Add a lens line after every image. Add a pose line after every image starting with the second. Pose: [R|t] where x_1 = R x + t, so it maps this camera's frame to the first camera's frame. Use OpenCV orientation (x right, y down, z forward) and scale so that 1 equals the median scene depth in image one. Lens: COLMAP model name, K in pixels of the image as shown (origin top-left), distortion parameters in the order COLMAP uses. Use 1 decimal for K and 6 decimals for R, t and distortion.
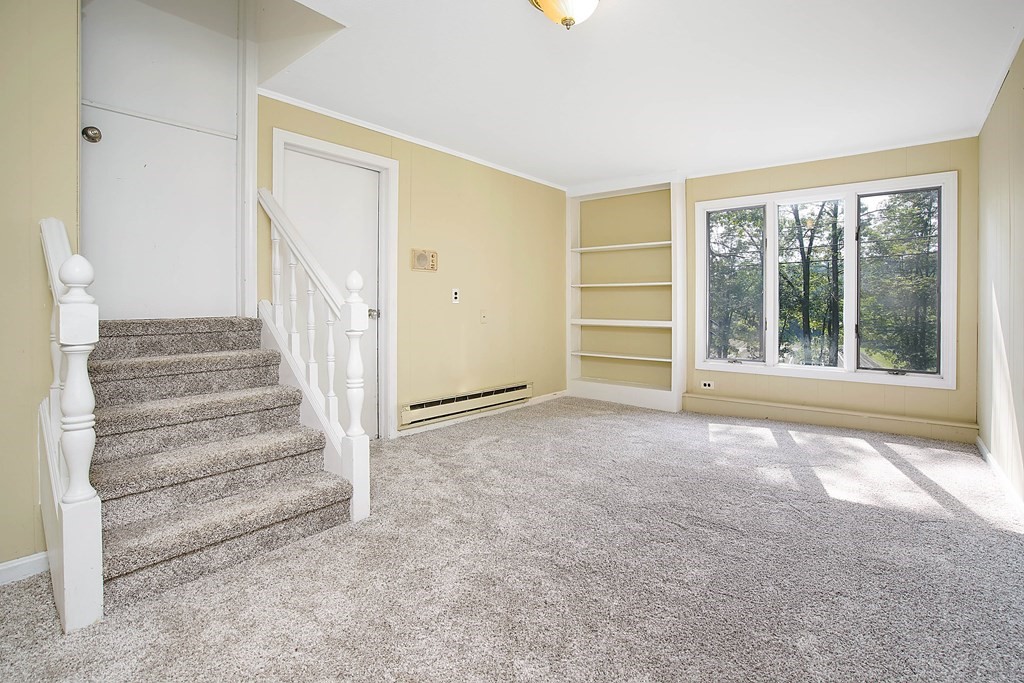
lens RADIAL K [[489.4, 0, 517.7], [0, 489.4, 312.3], [0, 0, 1]] dist [-0.060426, 0.024120]
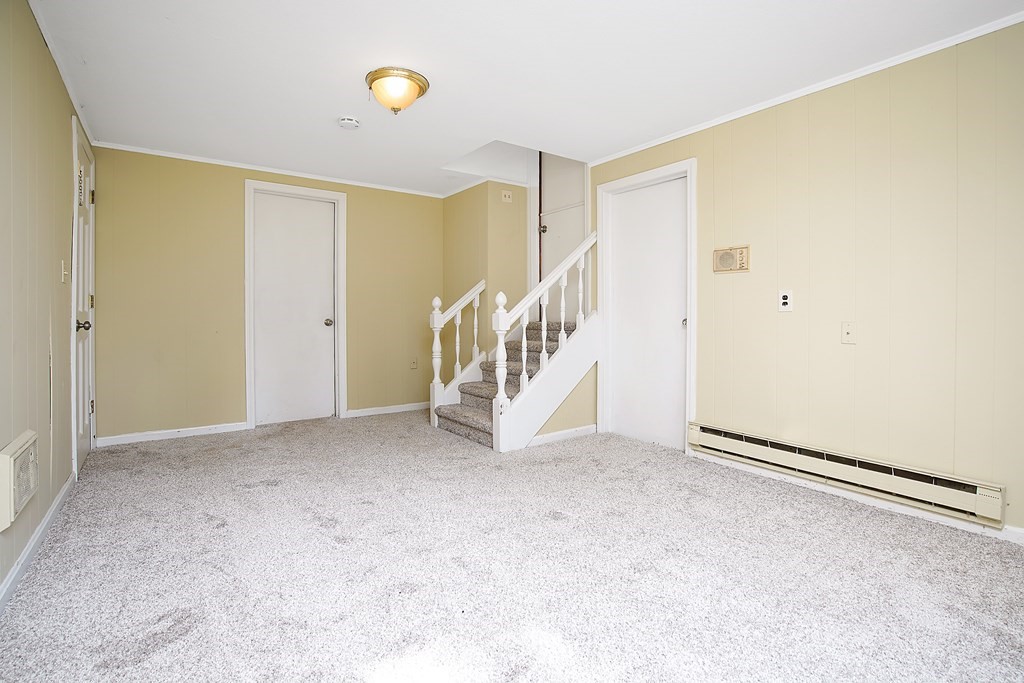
lens RADIAL K [[489.4, 0, 517.7], [0, 489.4, 312.3], [0, 0, 1]] dist [-0.060426, 0.024120]
pose [[-0.239014, 0.006298, -0.970996, 0.725347], [-0.005506, 0.999954, 0.007841, -0.023104], [0.971000, 0.007221, -0.238969, 0.891038]]
